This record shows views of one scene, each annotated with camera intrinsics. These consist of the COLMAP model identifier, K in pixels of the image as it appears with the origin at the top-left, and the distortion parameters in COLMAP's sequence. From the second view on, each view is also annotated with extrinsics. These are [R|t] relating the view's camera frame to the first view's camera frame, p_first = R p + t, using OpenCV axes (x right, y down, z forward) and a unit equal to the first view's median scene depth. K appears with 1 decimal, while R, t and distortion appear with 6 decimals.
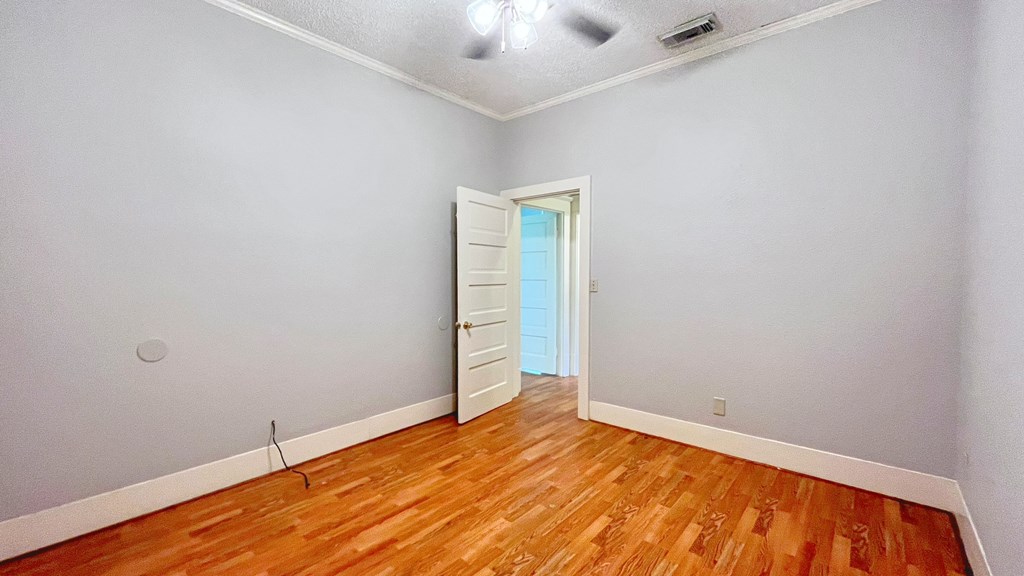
lens RADIAL K [[413.9, 0, 511.8], [0, 413.9, 291.4], [0, 0, 1]] dist [-0.001133, 0.000569]
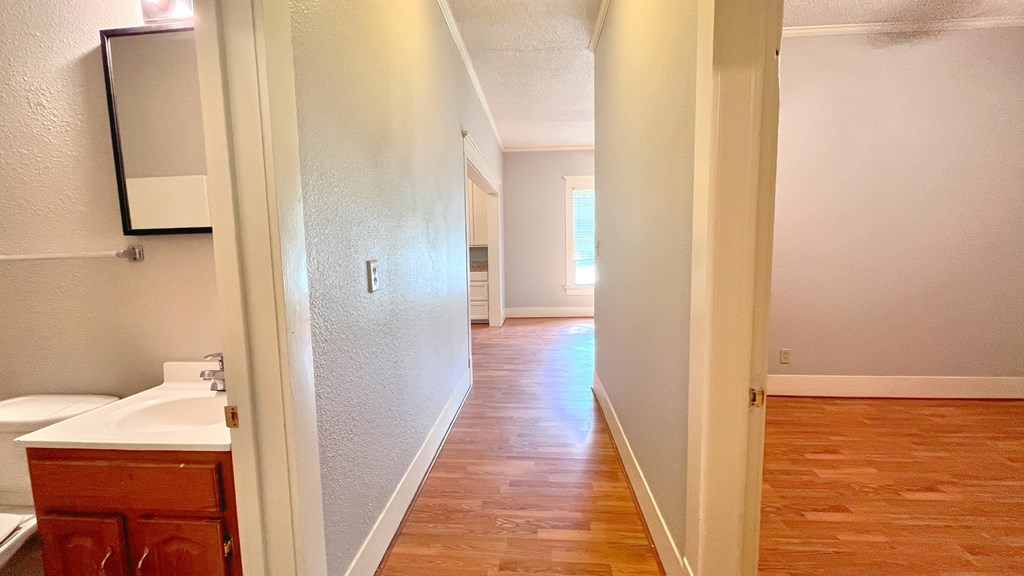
lens RADIAL K [[413.9, 0, 511.8], [0, 413.9, 291.4], [0, 0, 1]] dist [-0.001133, 0.000569]
pose [[-0.601571, -0.071963, 0.795572, 0.035679], [0.051963, 0.990299, 0.128869, -0.063212], [-0.797128, 0.118864, -0.591996, 1.595705]]
